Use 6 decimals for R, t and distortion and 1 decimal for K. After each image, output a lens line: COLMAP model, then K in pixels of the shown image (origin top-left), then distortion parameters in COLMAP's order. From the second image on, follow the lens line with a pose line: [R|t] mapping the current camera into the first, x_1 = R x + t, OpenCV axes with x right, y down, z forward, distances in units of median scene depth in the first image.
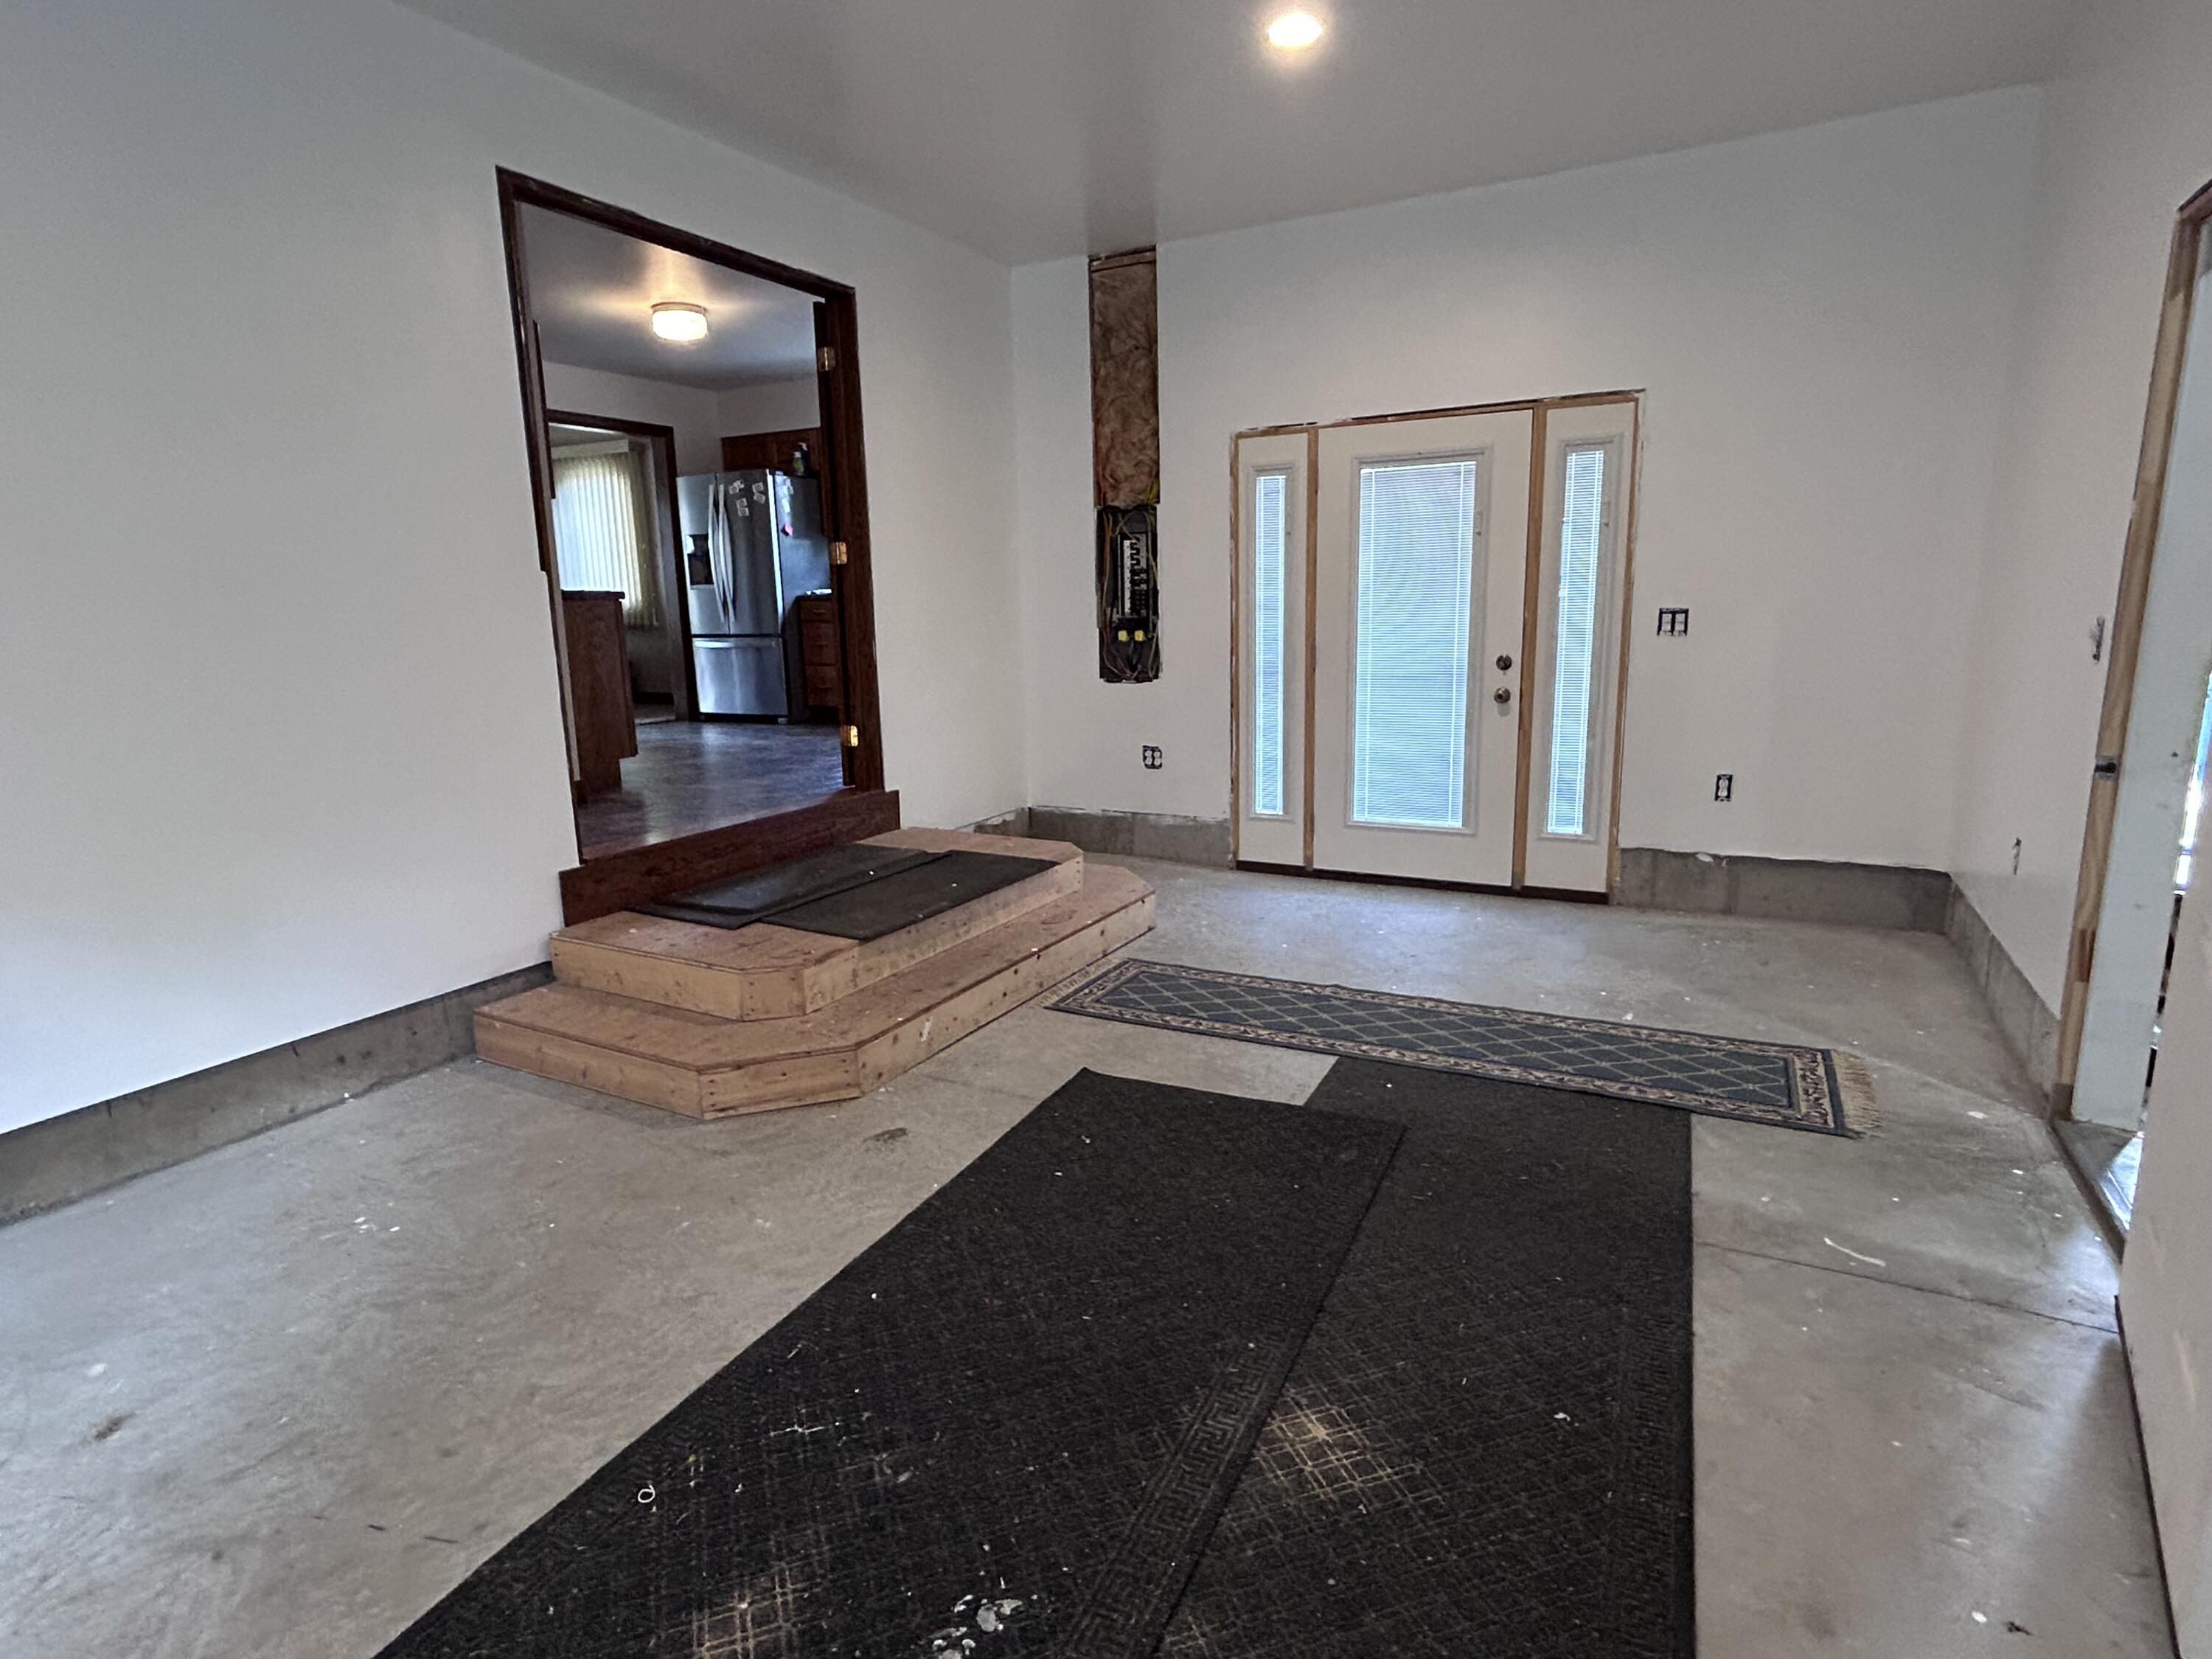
lens RADIAL K [[1162.9, 0, 1105.4], [0, 1162.9, 834.1], [0, 0, 1]] dist [-0.005378, 0.001660]
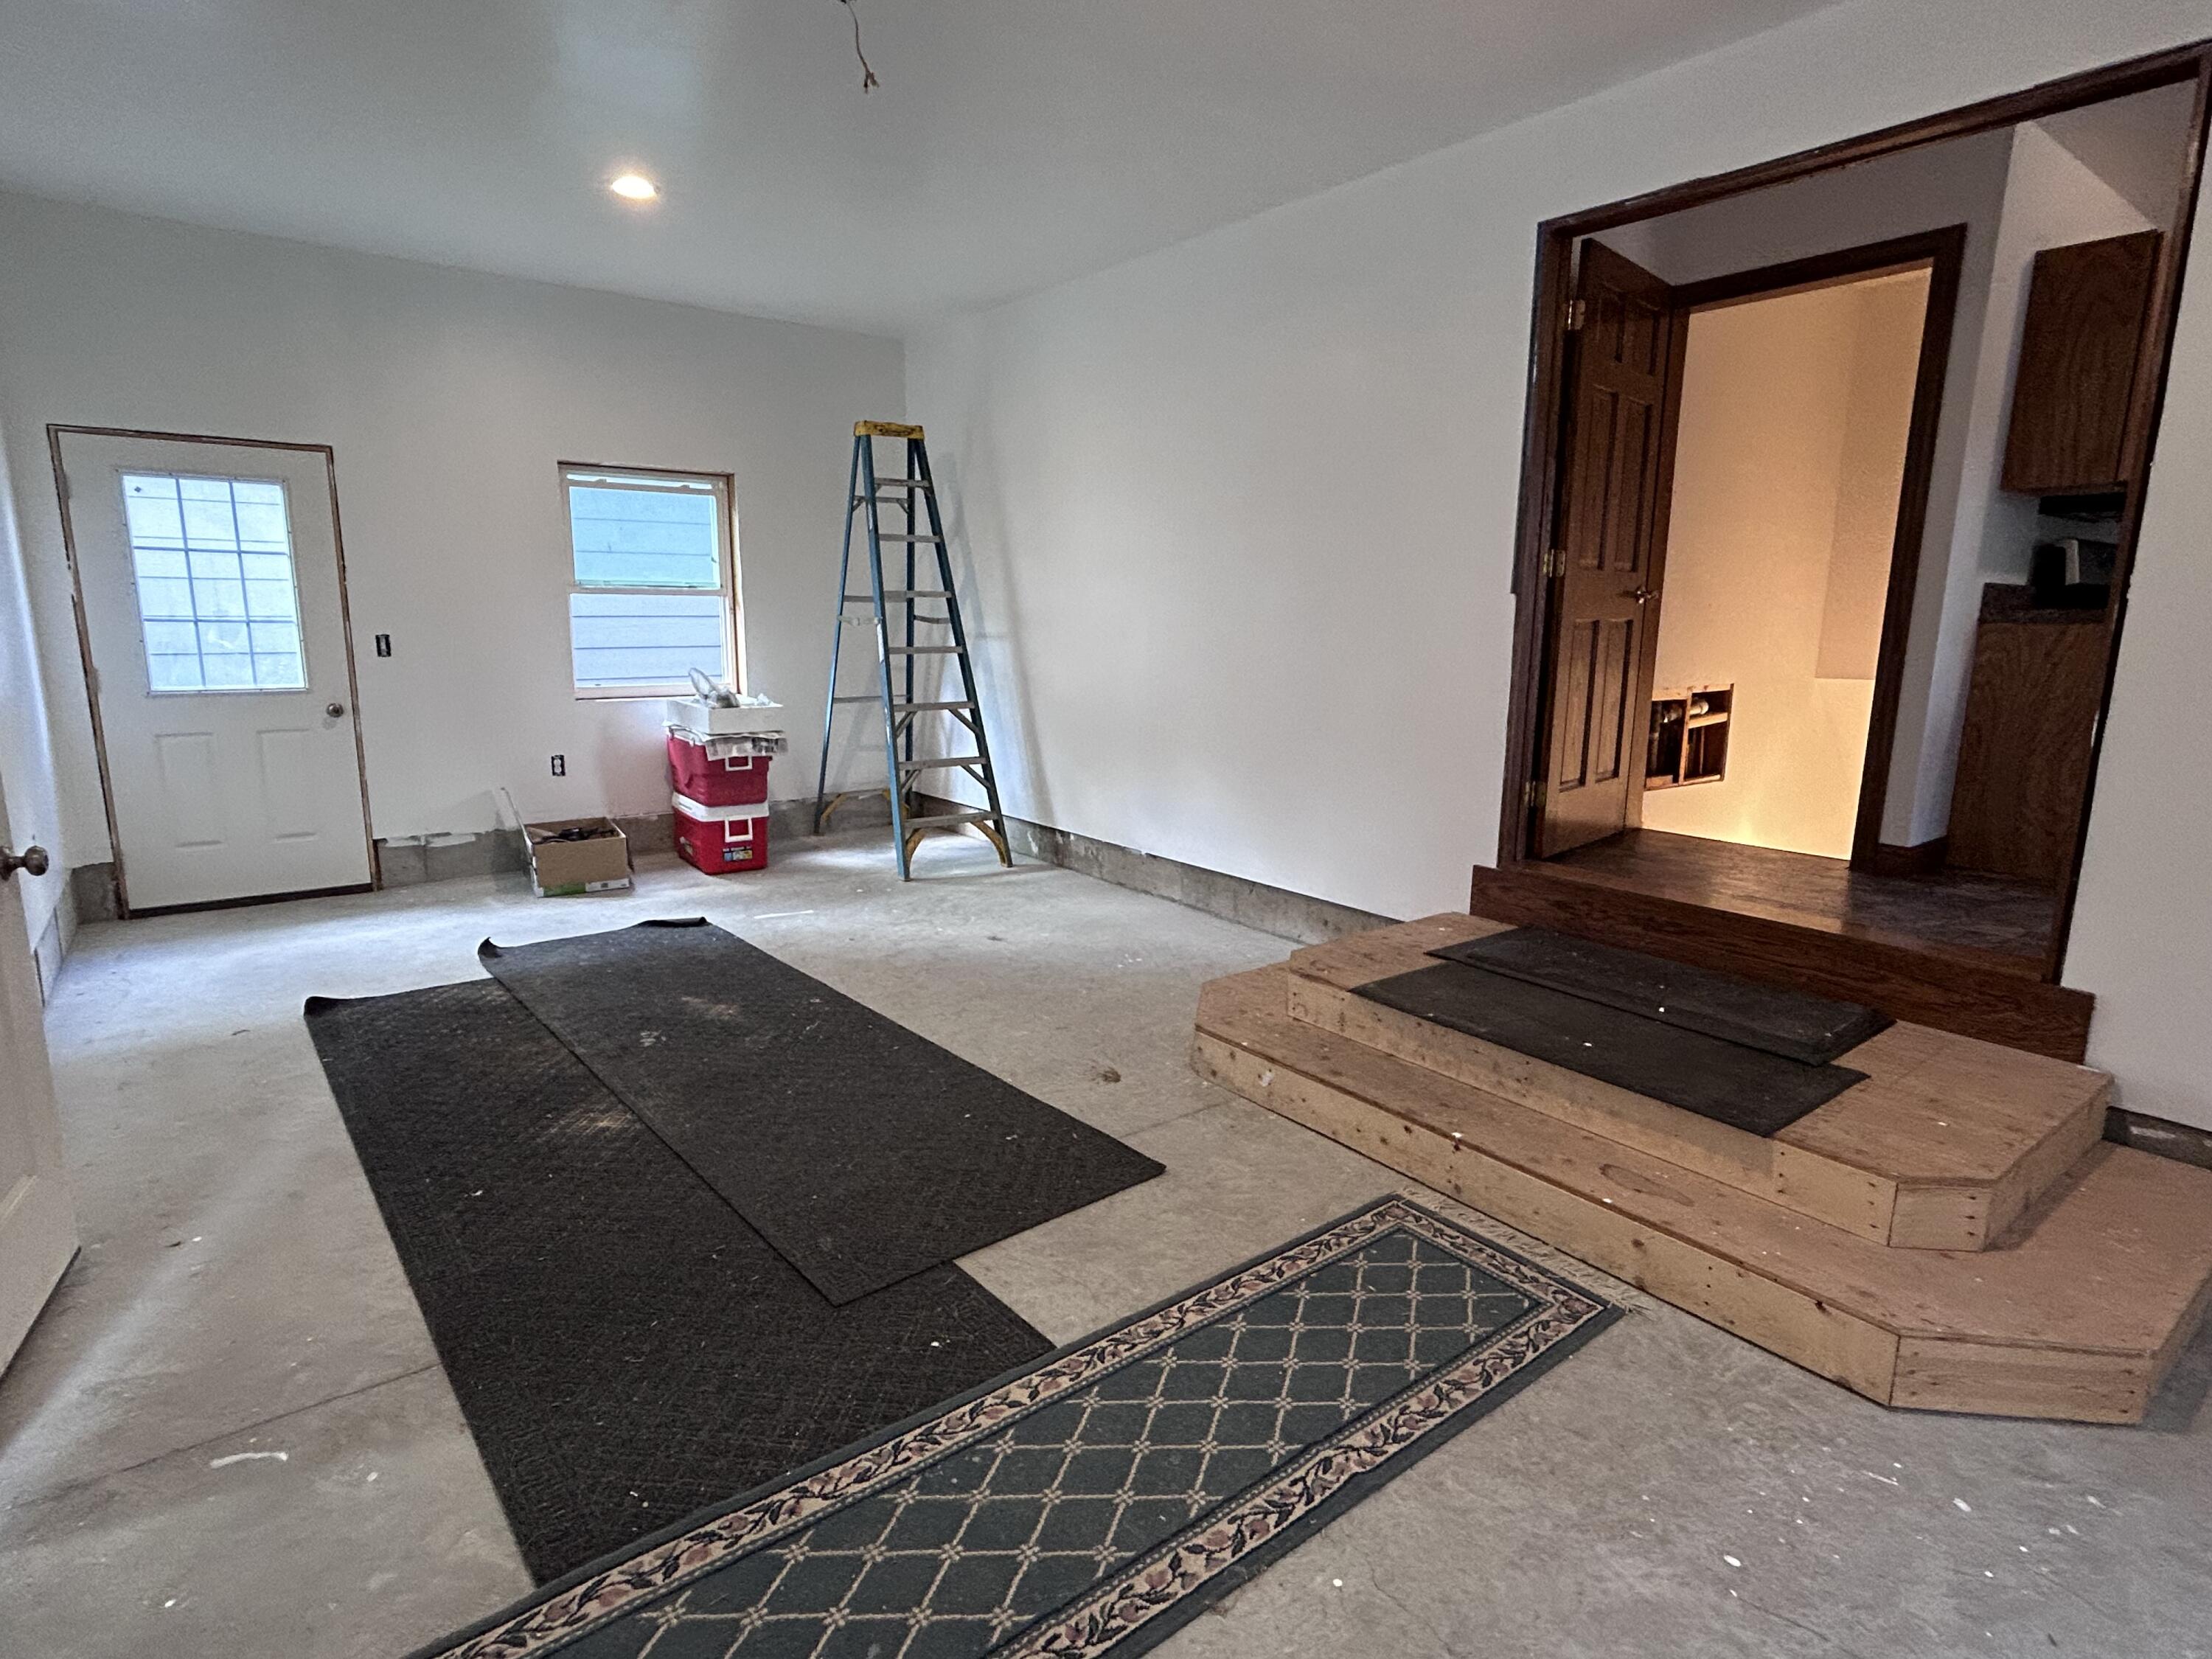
lens RADIAL K [[1162.9, 0, 1107.1], [0, 1162.9, 827.5], [0, 0, 1]] dist [-0.005378, 0.001660]
pose [[-0.414186, 0.187883, -0.890590, 0.633110], [-0.181240, 0.941845, 0.282985, -0.241752], [0.891965, 0.278619, -0.356047, 1.038211]]
